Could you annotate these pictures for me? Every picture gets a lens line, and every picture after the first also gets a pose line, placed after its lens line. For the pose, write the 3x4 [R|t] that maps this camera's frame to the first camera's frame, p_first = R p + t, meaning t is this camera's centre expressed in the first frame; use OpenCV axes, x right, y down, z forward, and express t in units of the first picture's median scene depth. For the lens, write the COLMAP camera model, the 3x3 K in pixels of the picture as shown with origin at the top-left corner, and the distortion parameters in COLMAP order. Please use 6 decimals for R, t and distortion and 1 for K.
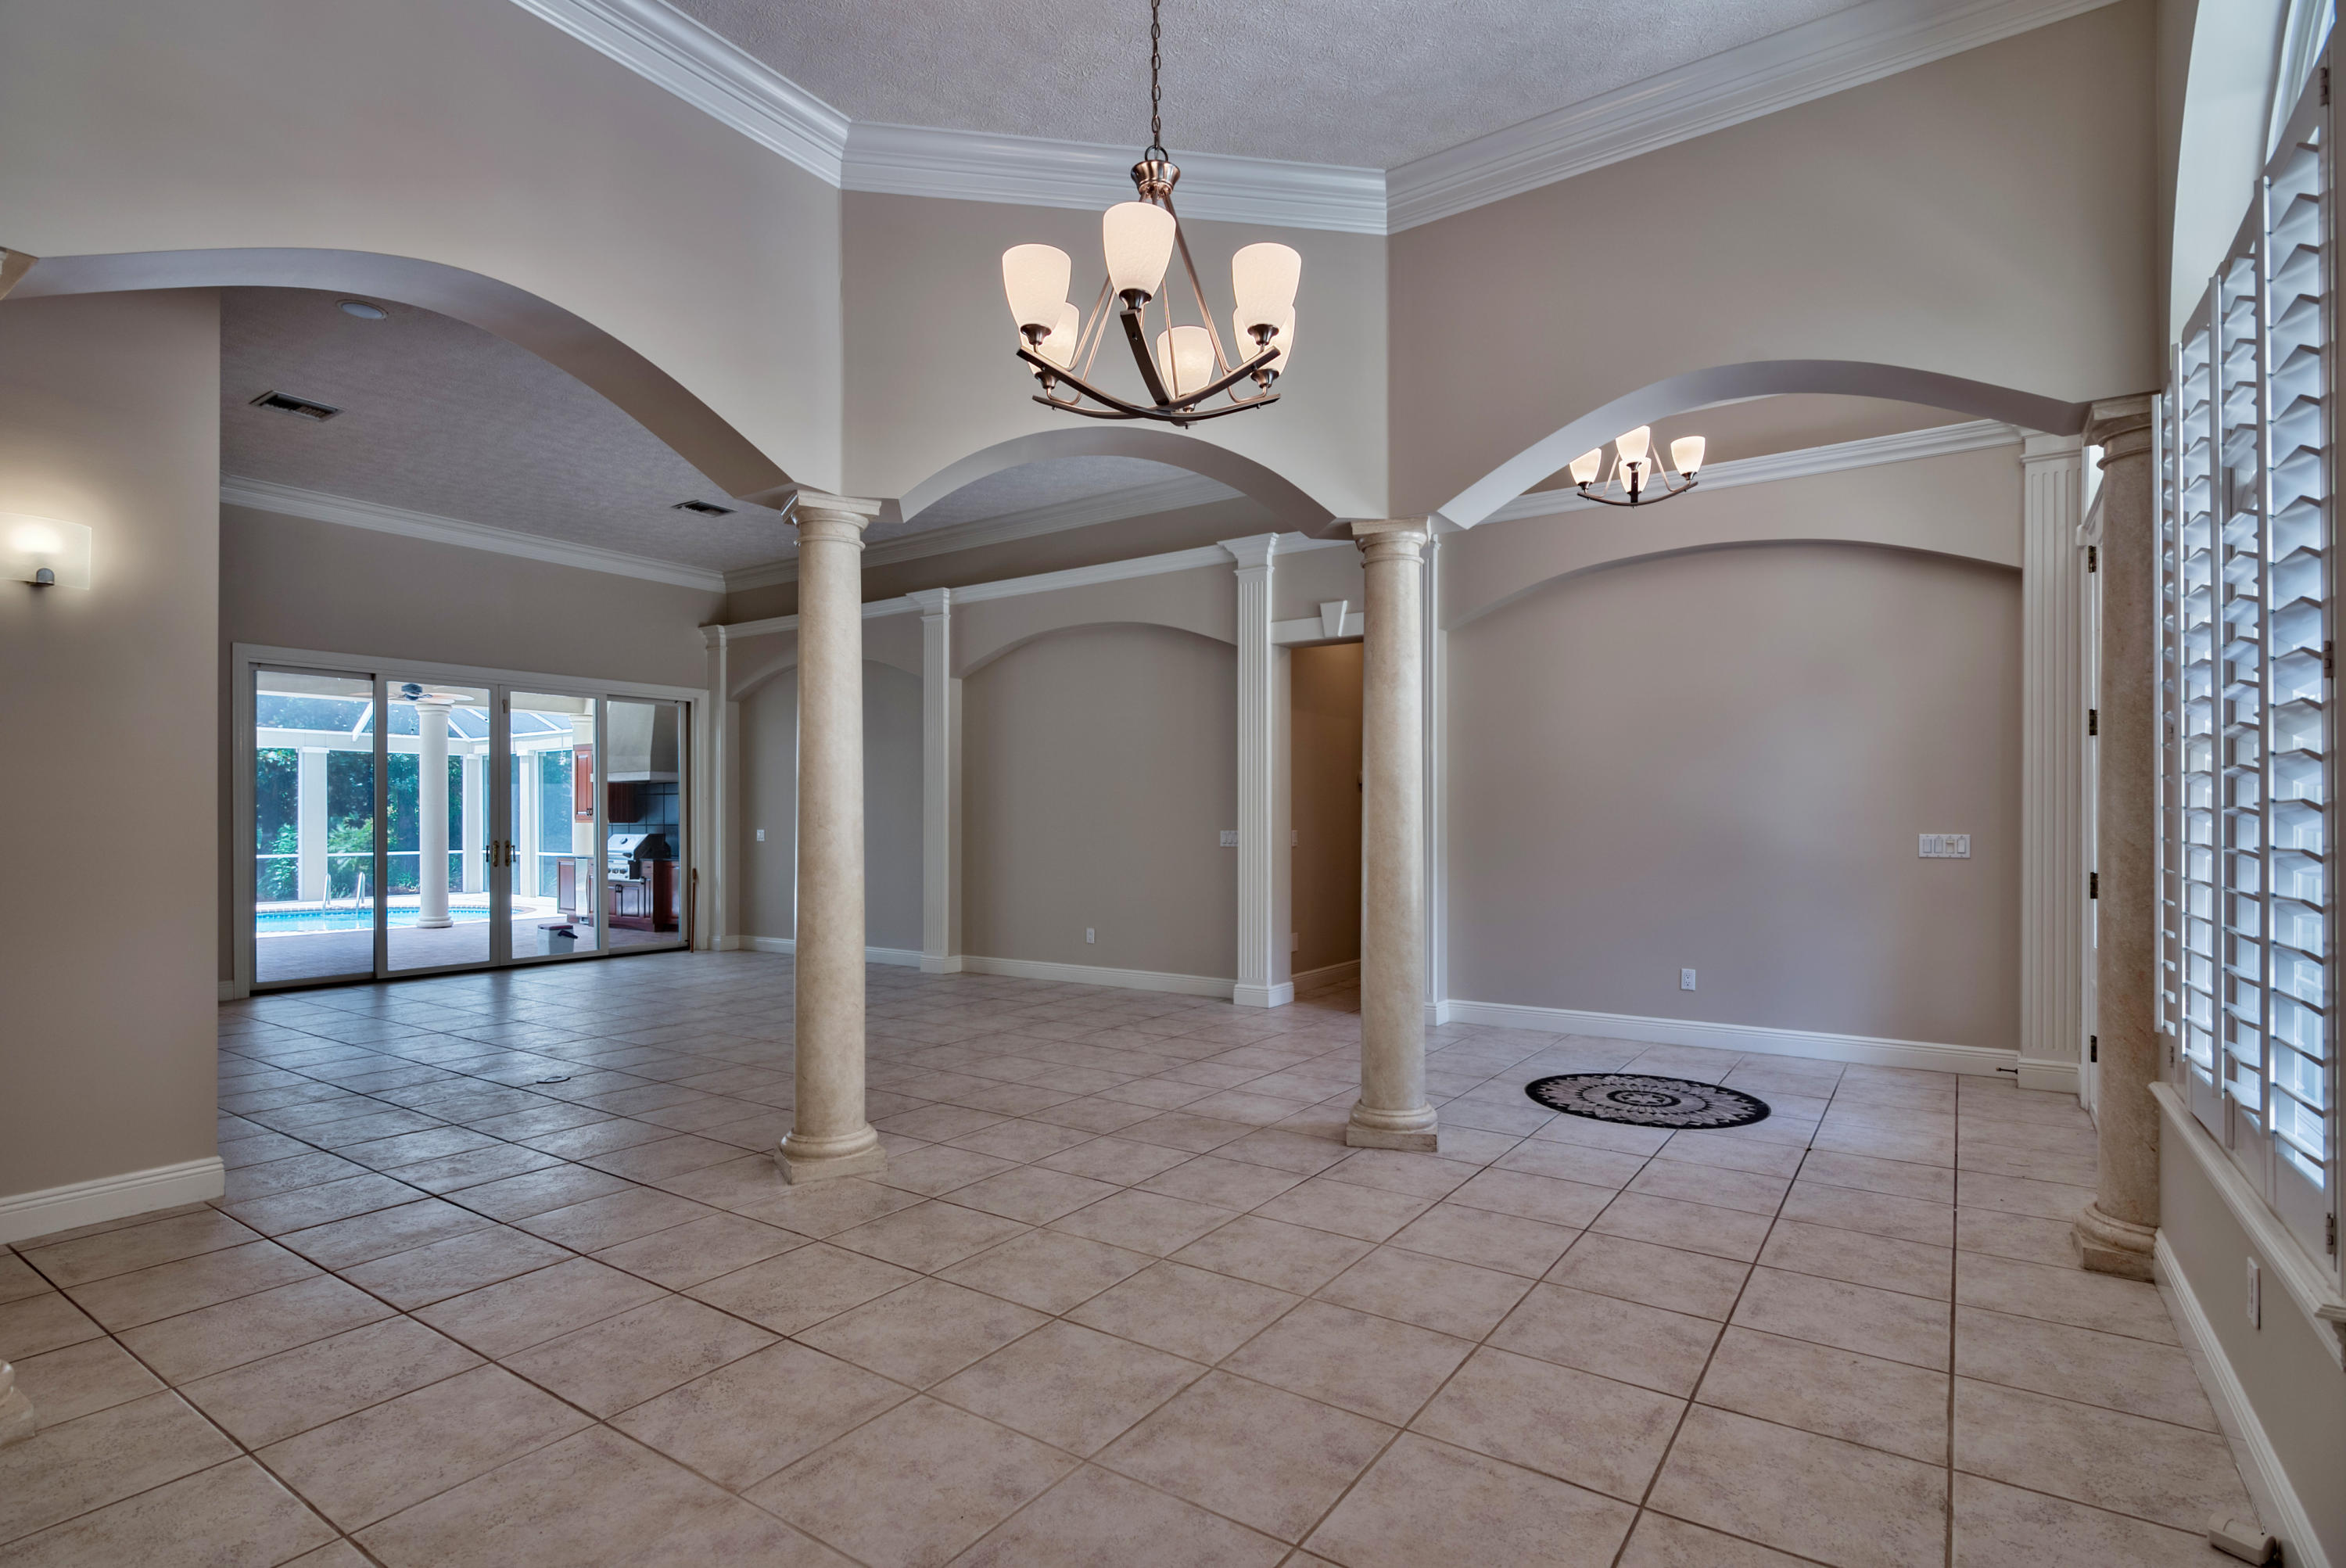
lens RADIAL K [[1146.1, 0, 1162.3], [0, 1146.1, 796.7], [0, 0, 1]] dist [-0.005549, -0.000023]
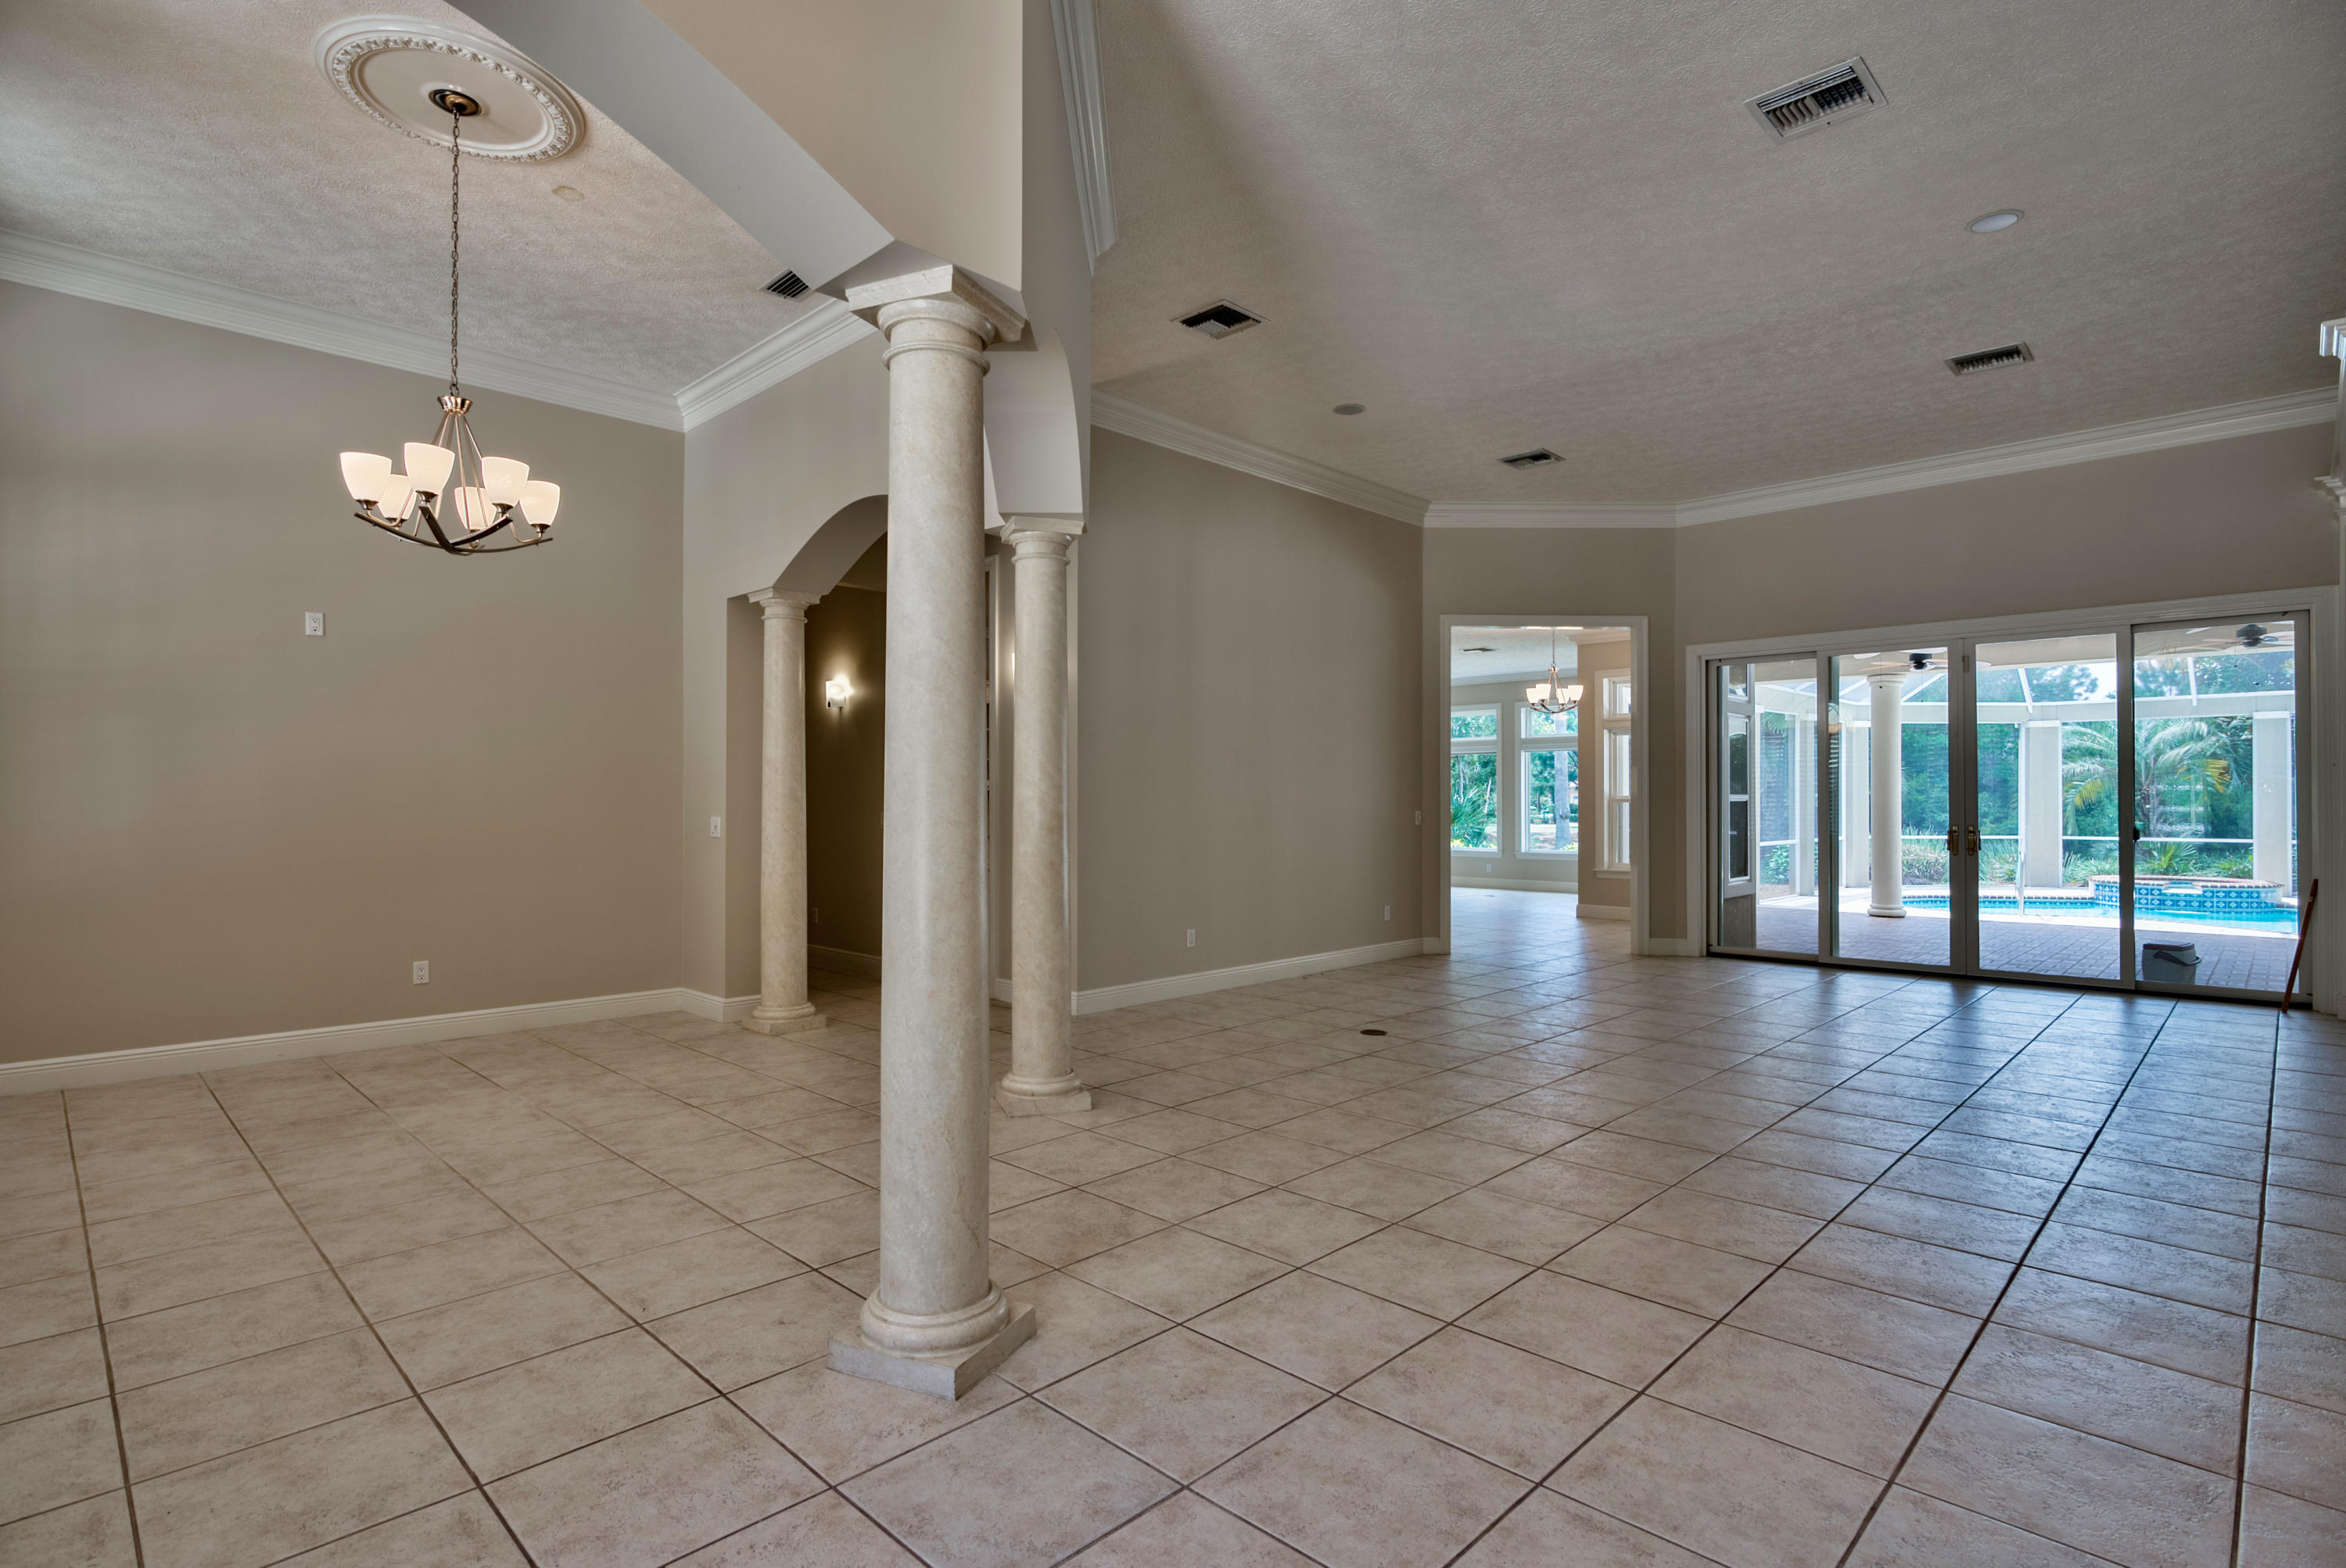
lens RADIAL K [[1146.1, 0, 1162.3], [0, 1146.1, 796.7], [0, 0, 1]] dist [-0.005549, -0.000023]
pose [[-0.172126, 0.000255, -0.985075, 0.898497], [0.020975, 0.999774, -0.003406, 0.021713], [0.984852, -0.021248, -0.172093, 1.445967]]
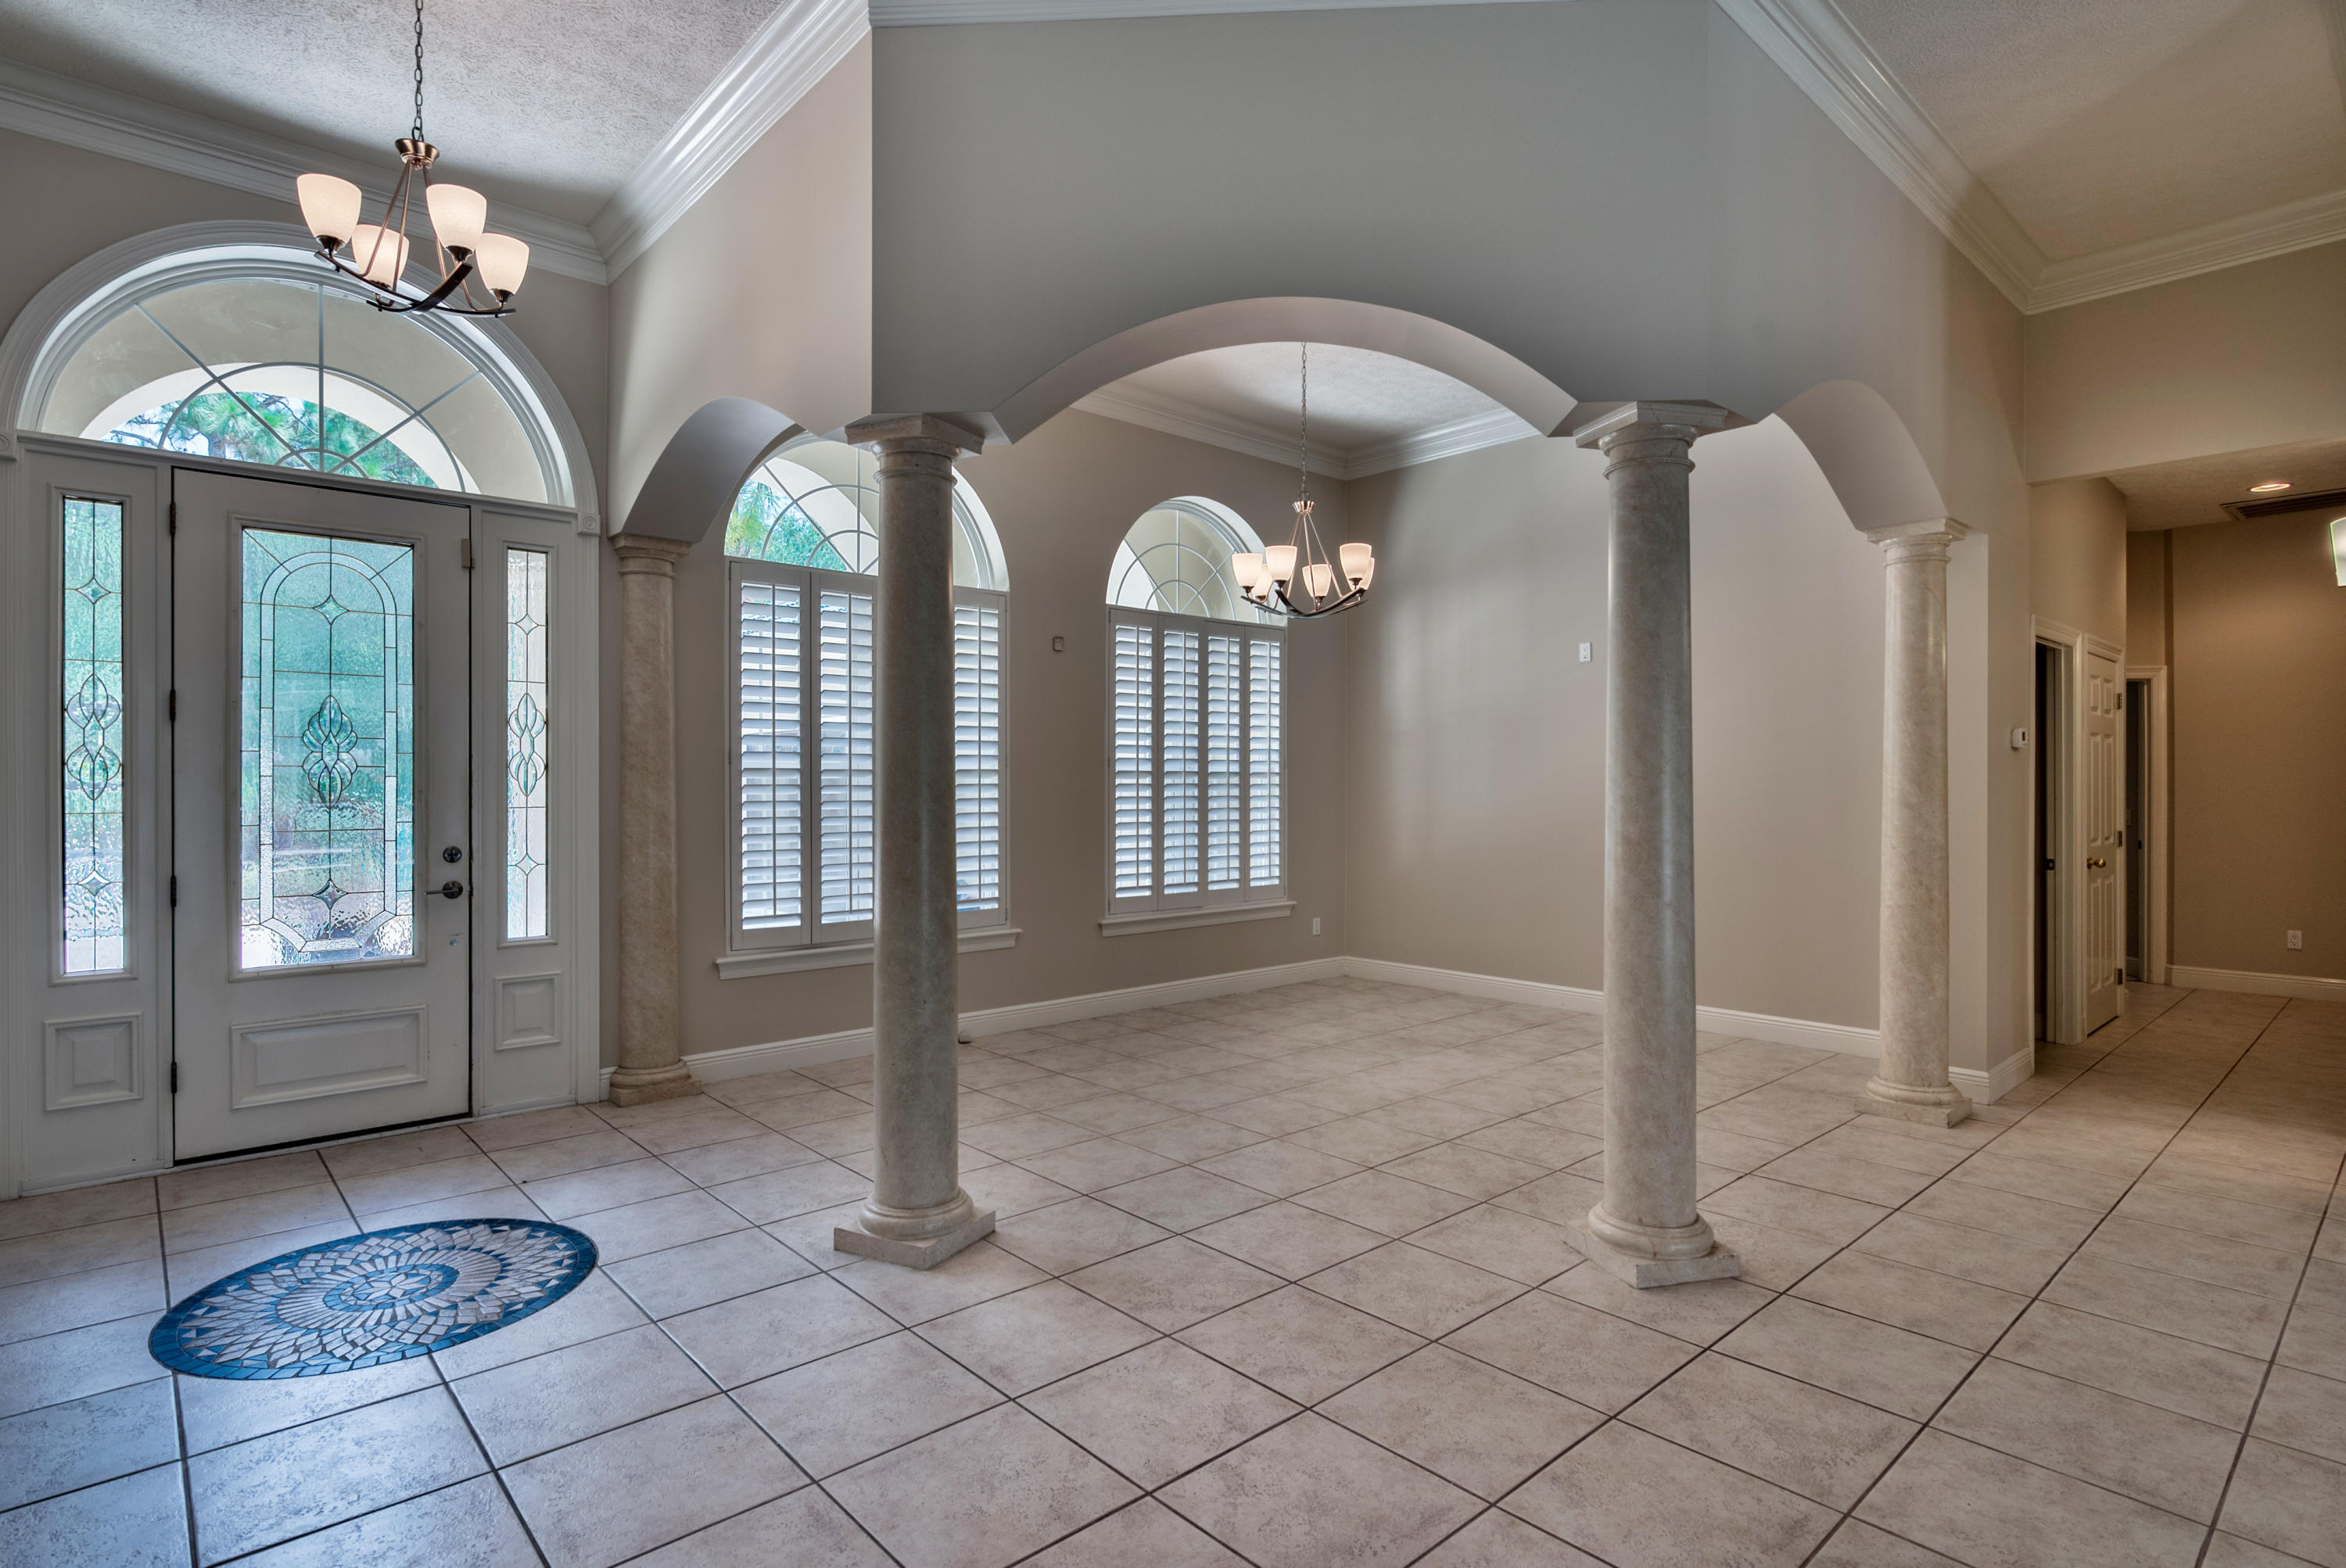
lens RADIAL K [[1184.0, 0, 1168.6], [0, 1184.0, 781.6], [0, 0, 1]] dist [-0.001917, 0.000311]
pose [[-0.973686, 0.002322, 0.227883, -0.167839], [-0.002584, 0.999771, -0.021226, 0.011069], [-0.227880, -0.021257, -0.973457, 2.052250]]
